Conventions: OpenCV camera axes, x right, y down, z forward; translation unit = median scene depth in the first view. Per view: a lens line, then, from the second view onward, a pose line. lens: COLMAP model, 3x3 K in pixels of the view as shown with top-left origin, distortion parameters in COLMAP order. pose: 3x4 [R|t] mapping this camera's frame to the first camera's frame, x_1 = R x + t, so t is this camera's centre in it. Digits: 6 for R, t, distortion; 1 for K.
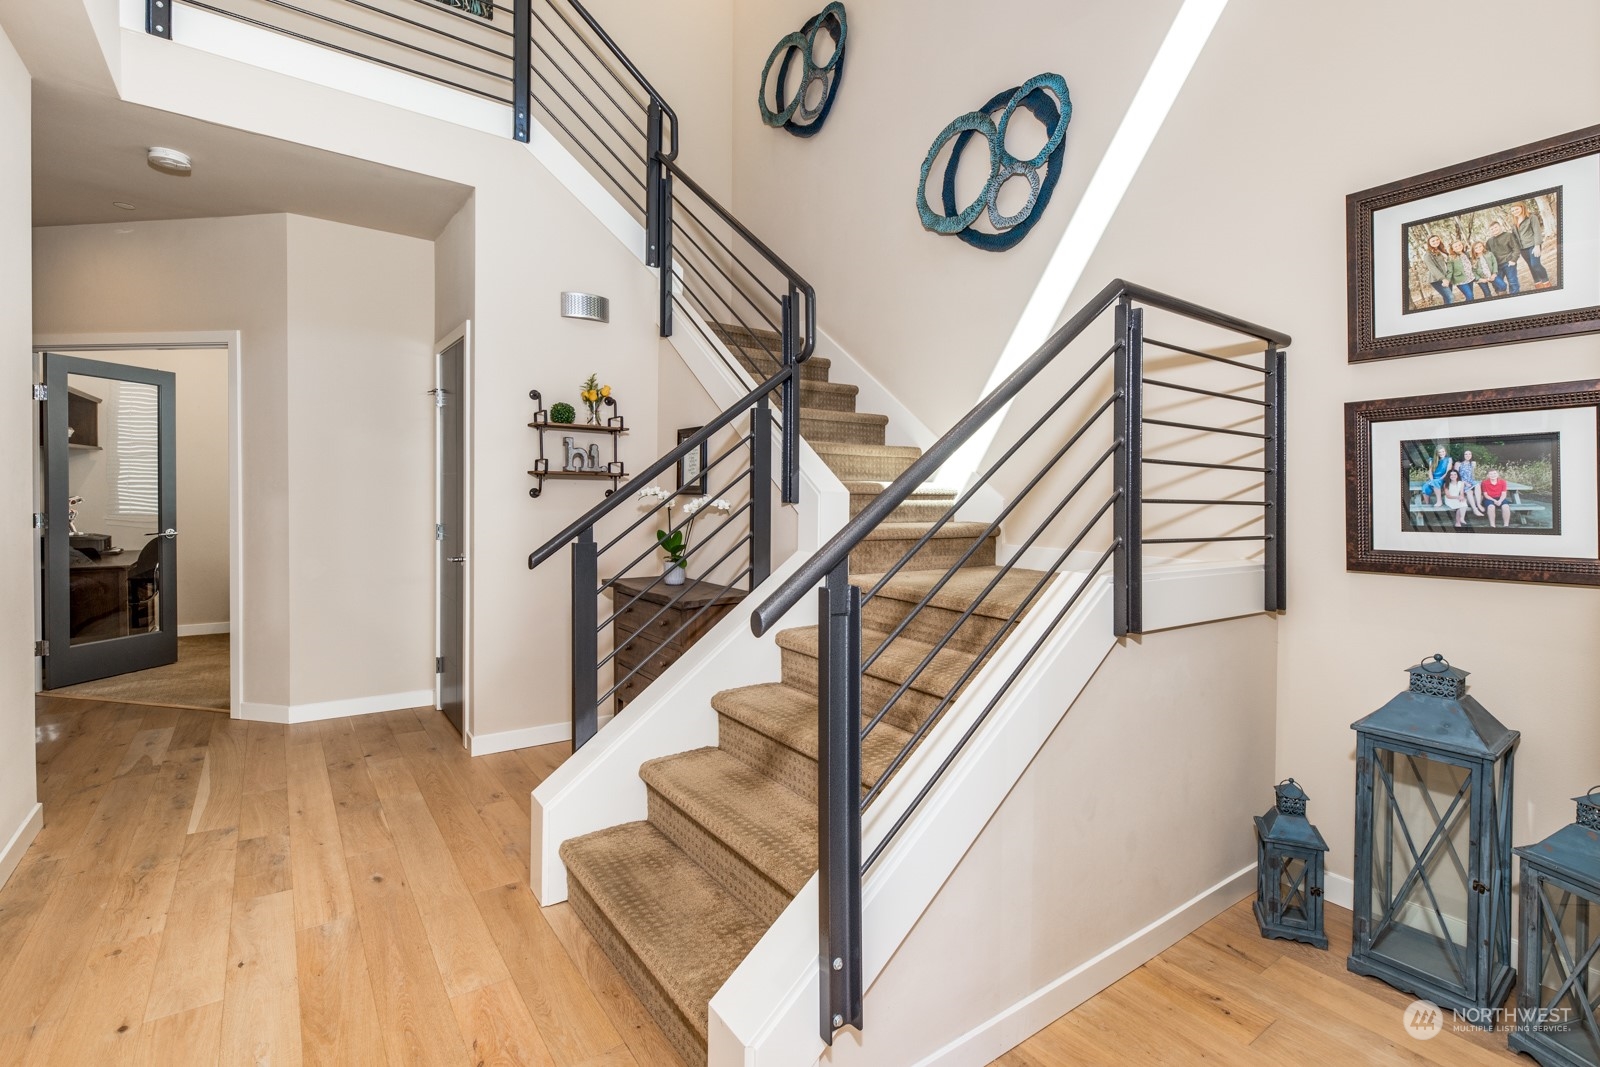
lens RADIAL K [[753.9, 0, 795.2], [0, 753.9, 501.9], [0, 0, 1]] dist [0.000000, -0.000146]
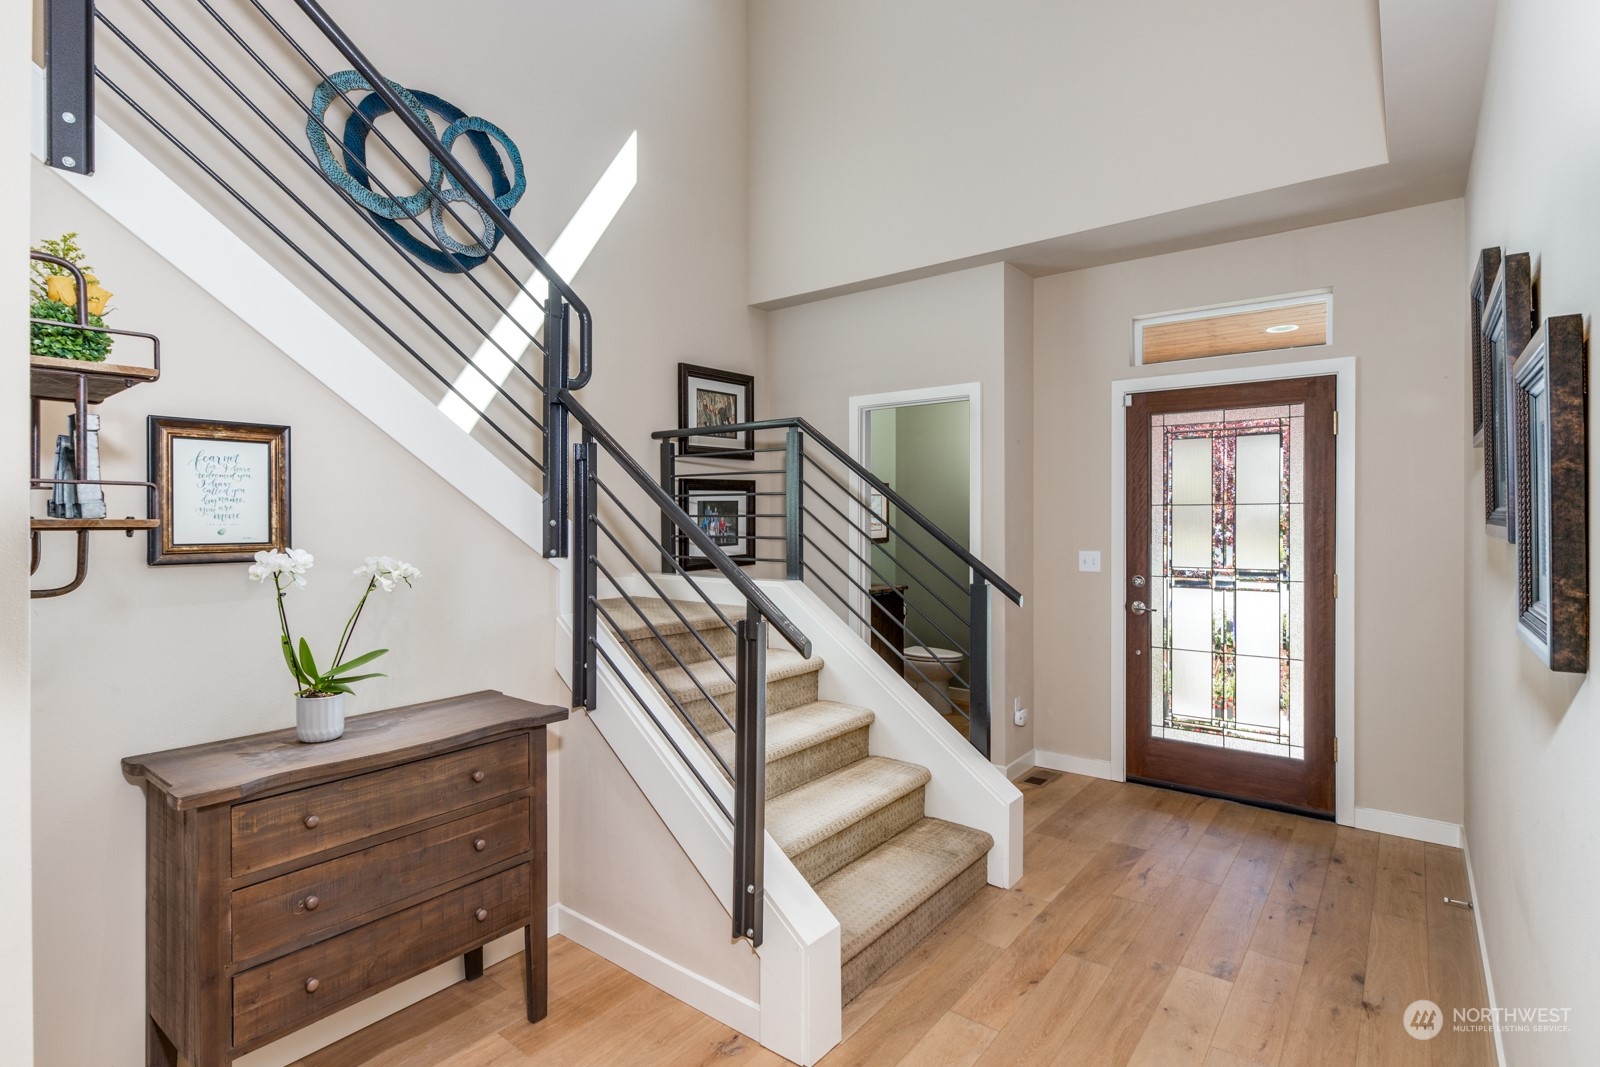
lens RADIAL K [[783.1, 0, 801.2], [0, 783.1, 520.3], [0, 0, 1]] dist [-0.001568, 0.000070]
pose [[-0.283207, -0.005158, 0.959045, -1.179170], [0.013689, 0.999862, 0.009420, -0.046175], [-0.958961, 0.015796, -0.283098, 1.303582]]
